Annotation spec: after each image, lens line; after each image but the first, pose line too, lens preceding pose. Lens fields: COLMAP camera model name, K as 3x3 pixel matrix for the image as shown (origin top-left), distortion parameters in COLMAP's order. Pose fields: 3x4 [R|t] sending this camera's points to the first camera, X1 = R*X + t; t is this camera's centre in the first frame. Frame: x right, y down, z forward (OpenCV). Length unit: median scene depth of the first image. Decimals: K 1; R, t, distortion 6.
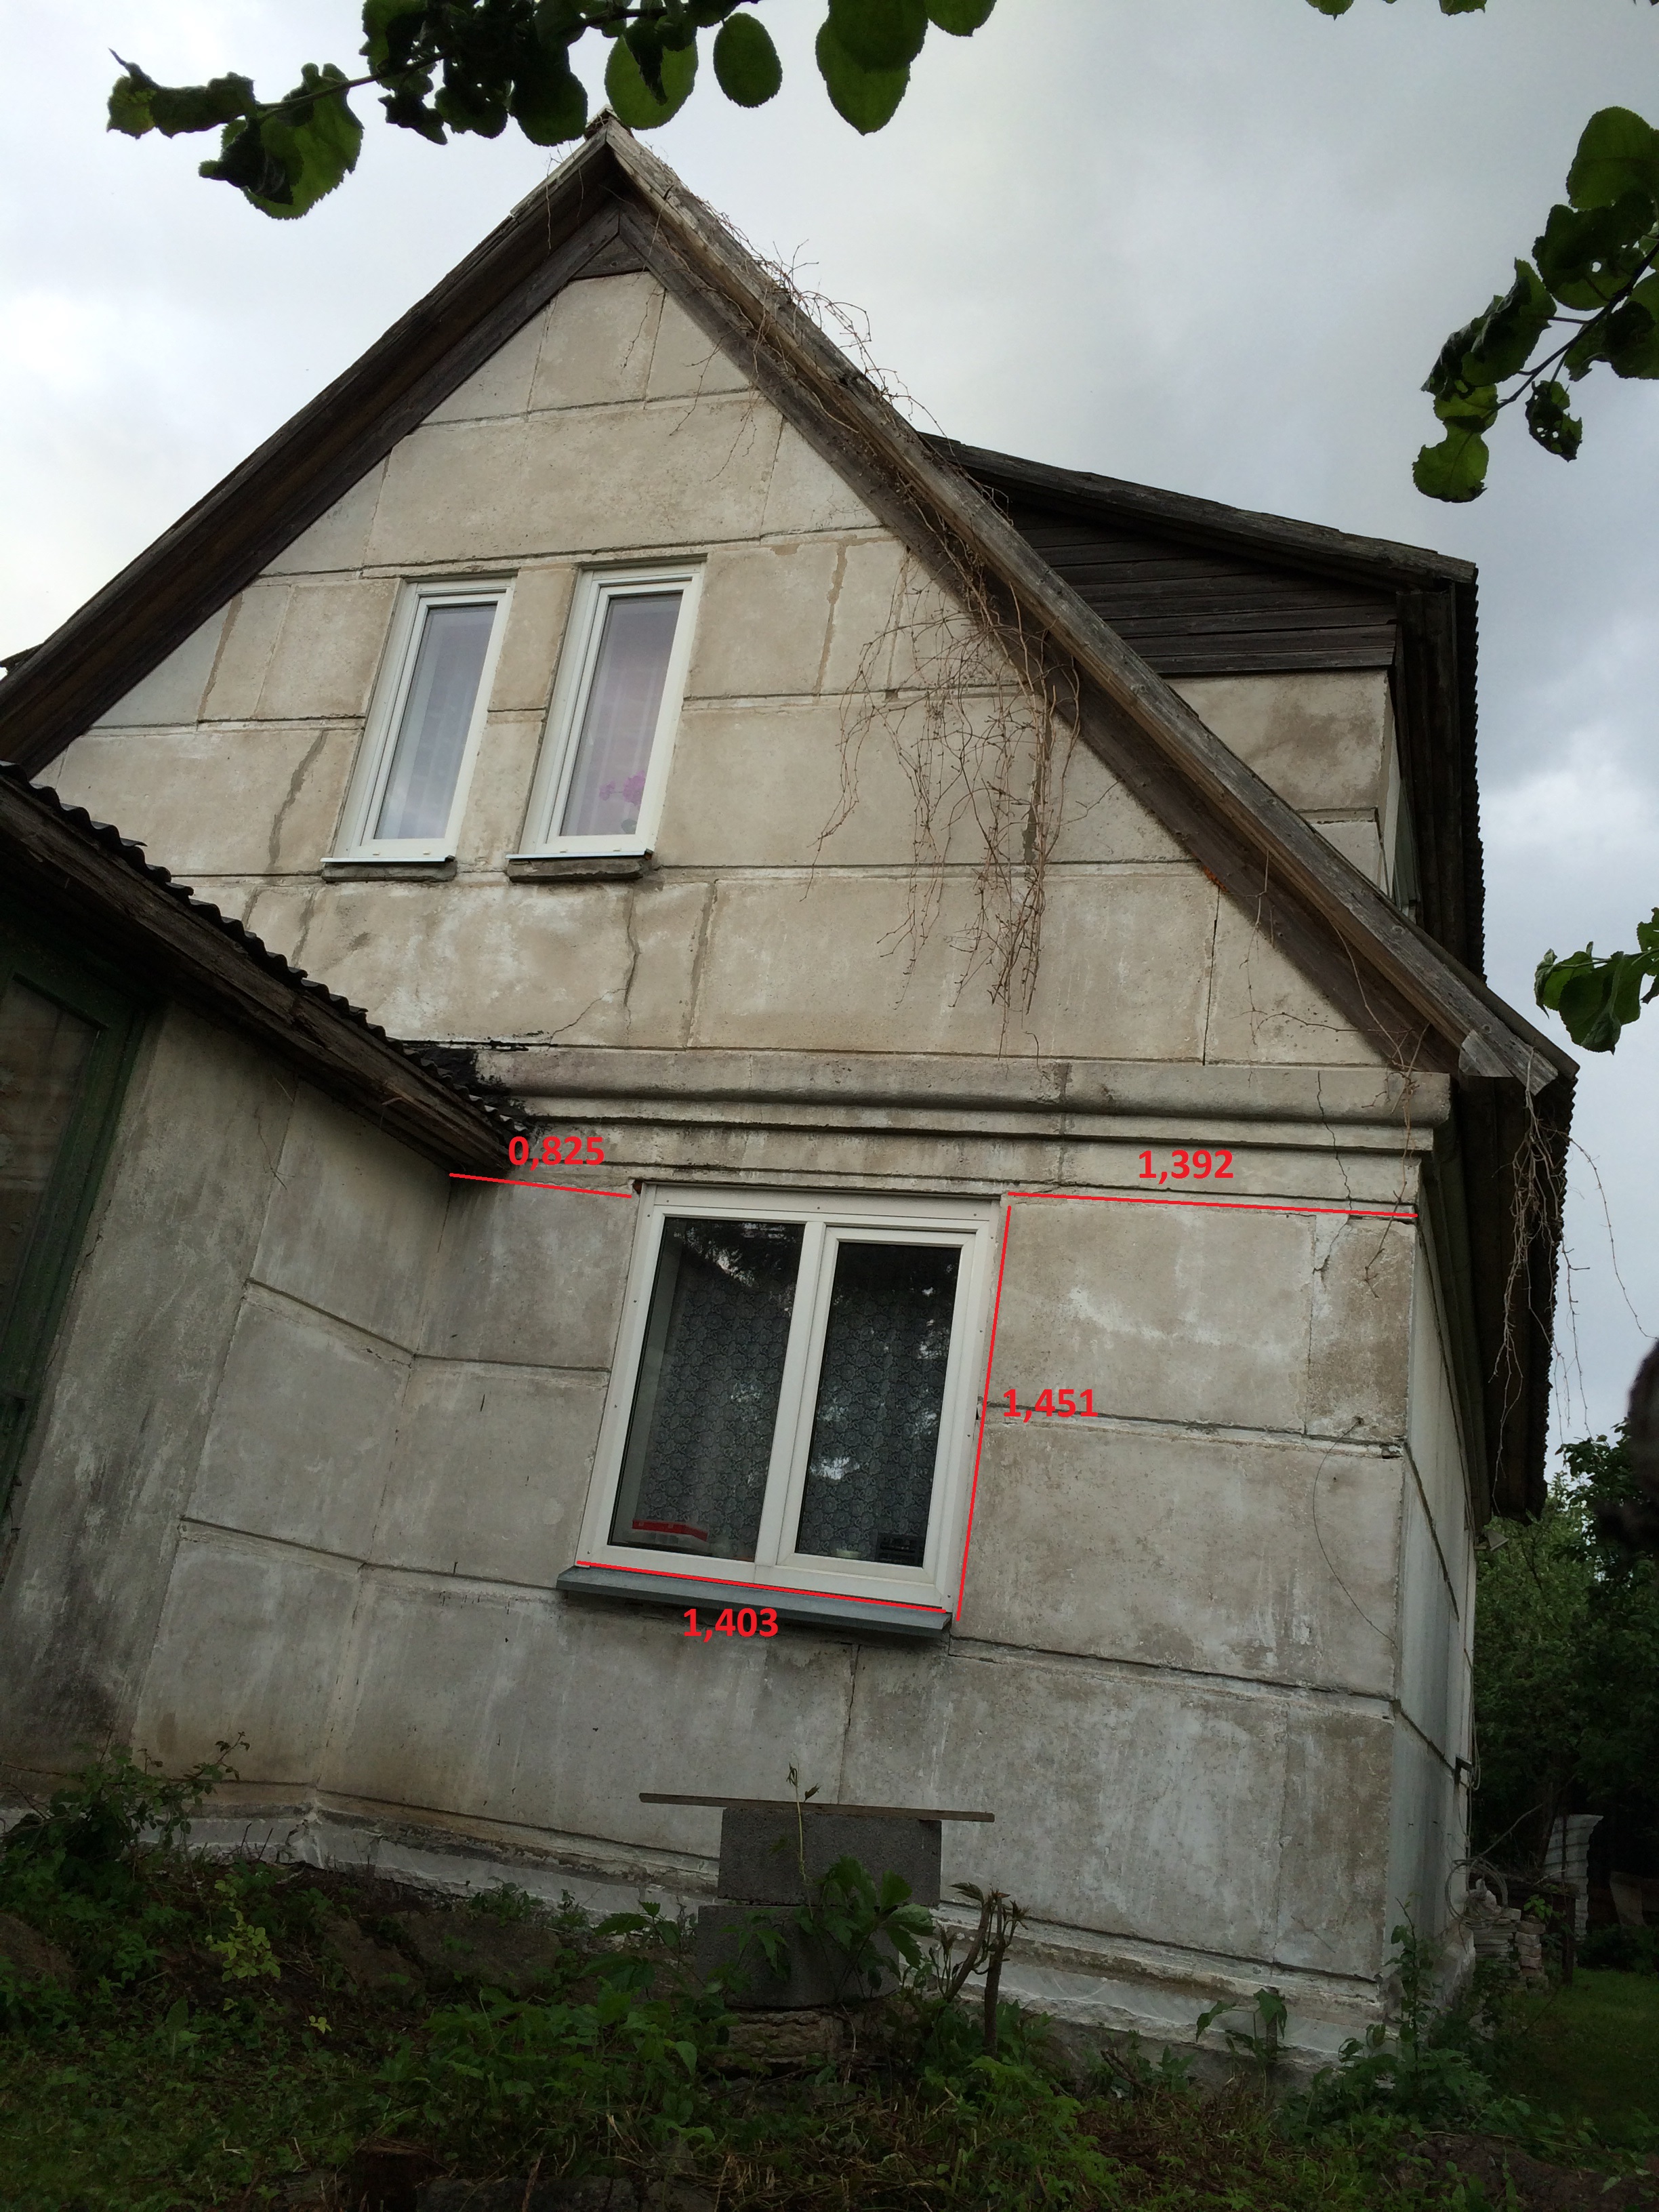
lens RADIAL K [[1921.7, 0, 829.5], [0, 1921.7, 1106.0], [0, 0, 1]] dist [0.061461, -0.082635]
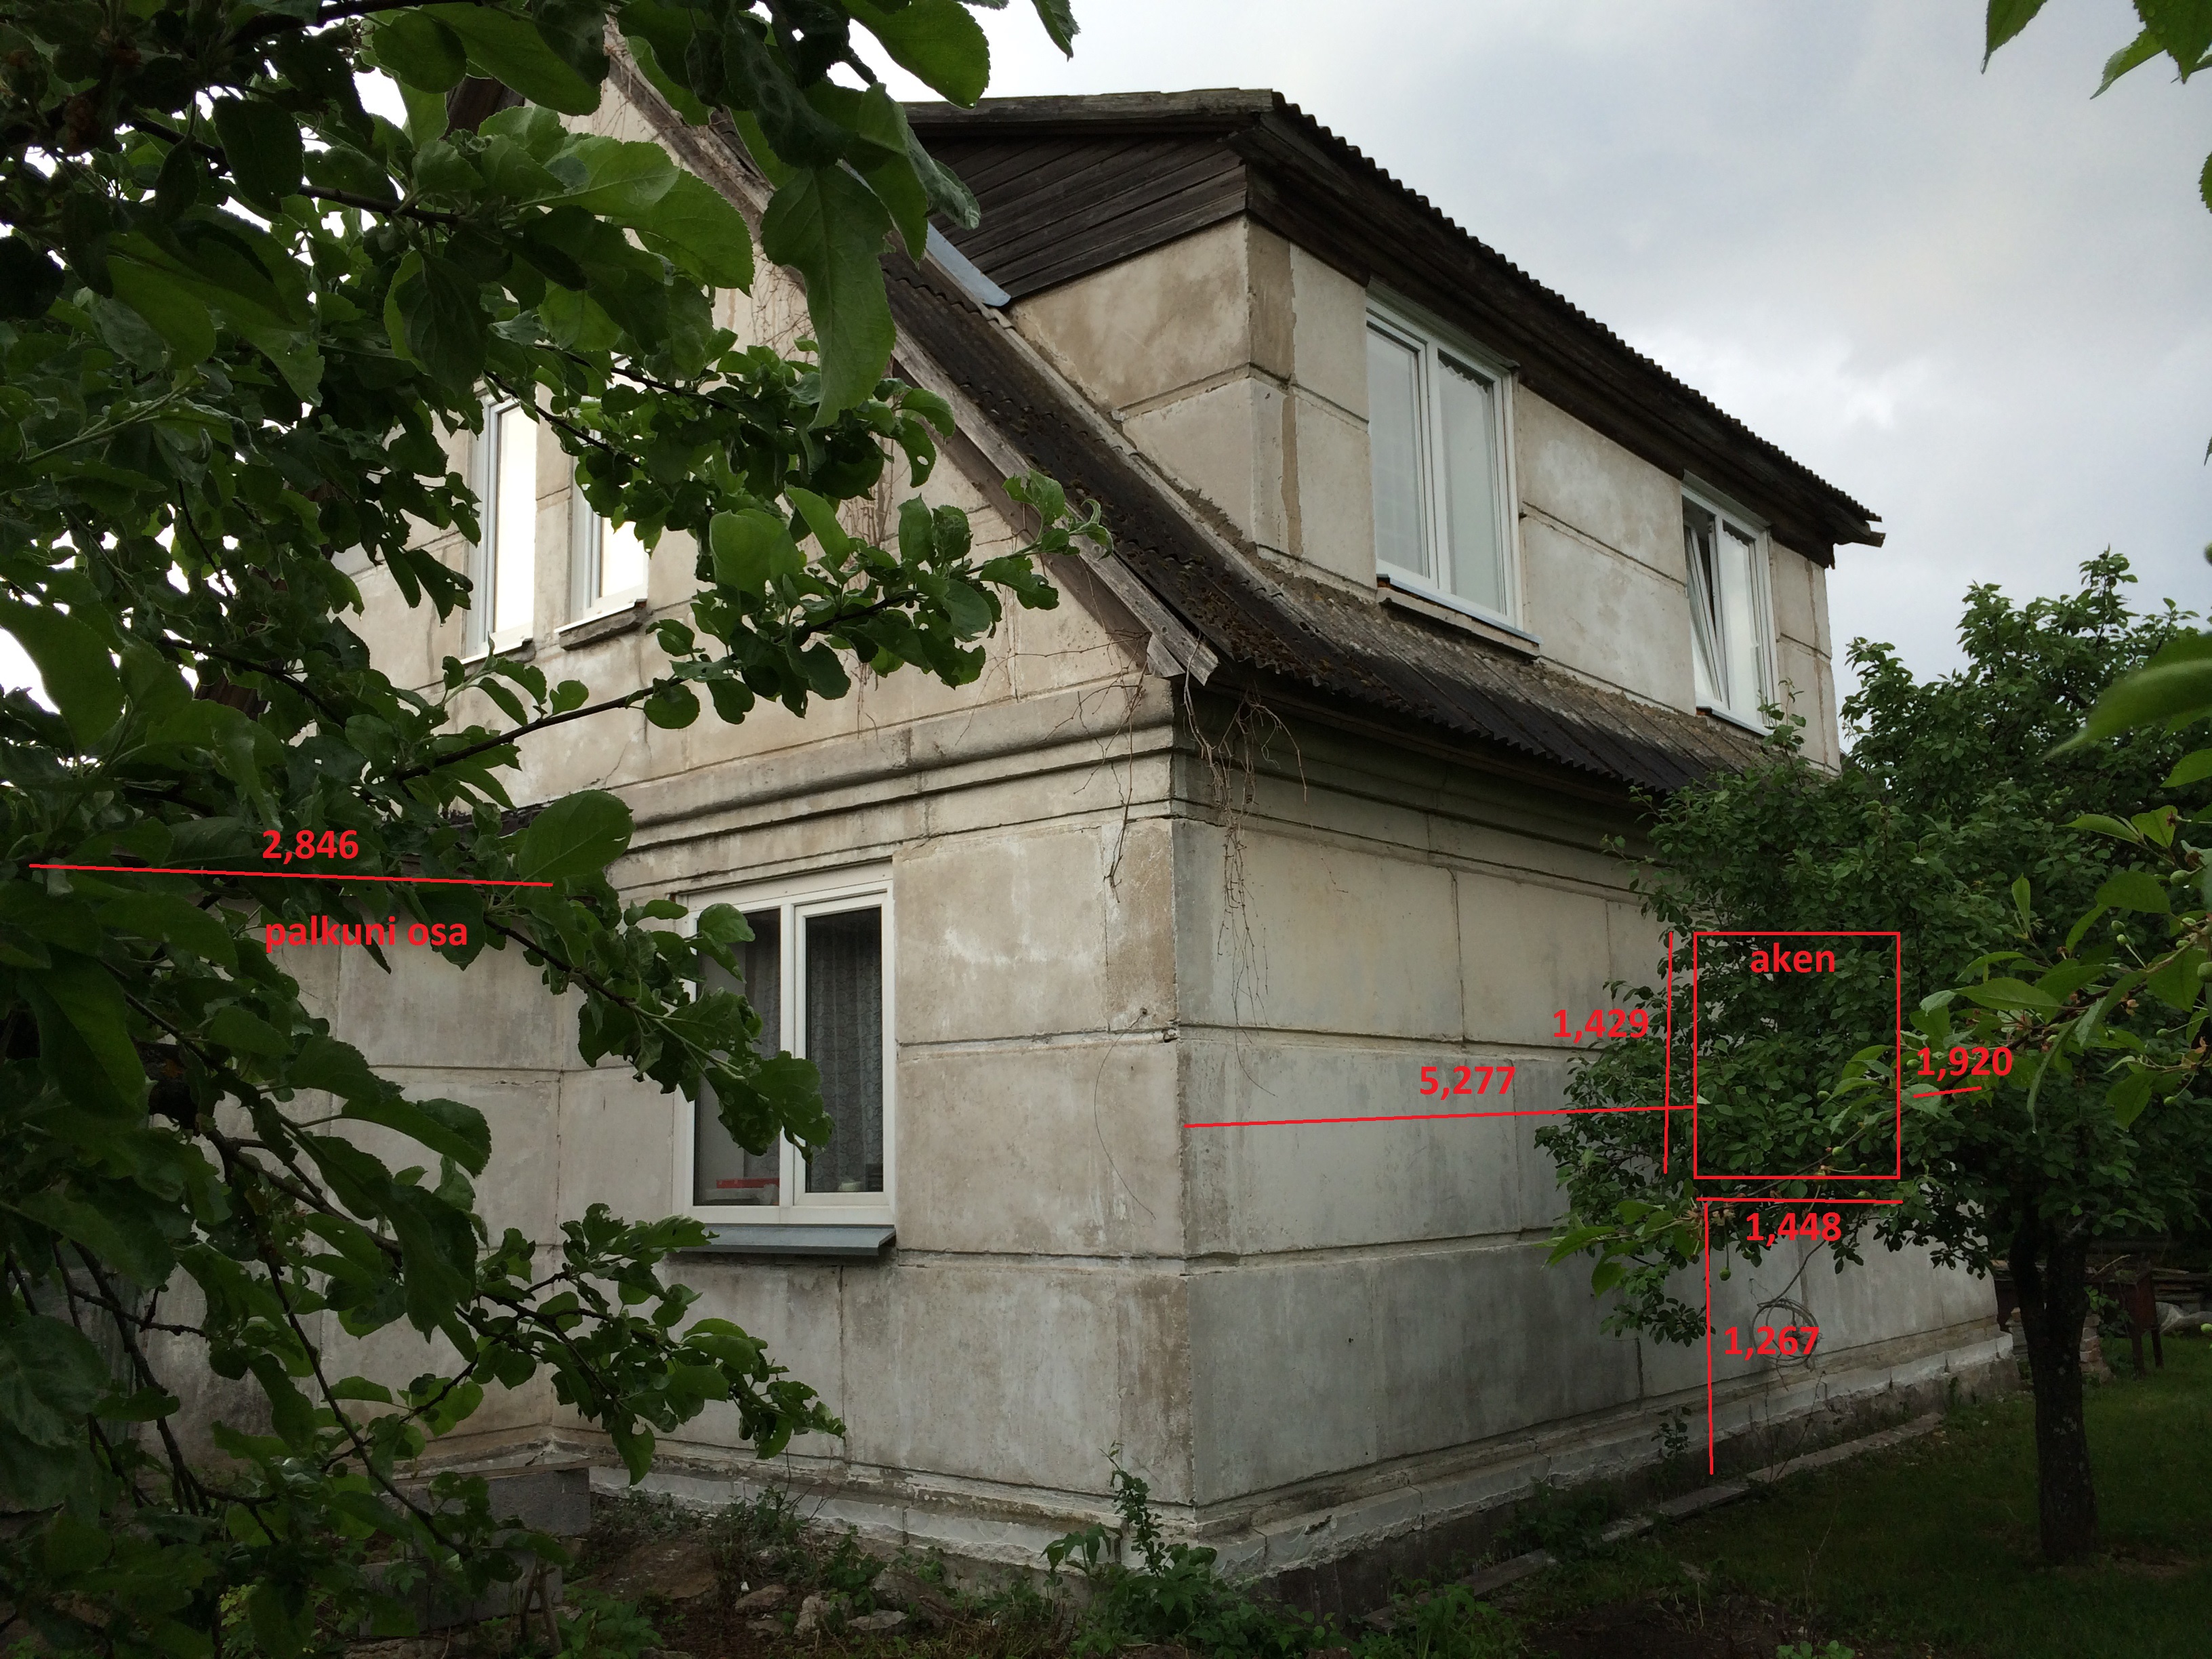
lens RADIAL K [[1943.4, 0, 1106.0], [0, 1943.4, 829.5], [0, 0, 1]] dist [0.044159, -0.004942]
pose [[0.913851, -0.222828, -0.339446, 0.627720], [0.264870, 0.960757, 0.082395, -0.030275], [0.307765, -0.165206, 0.937010, -0.014234]]
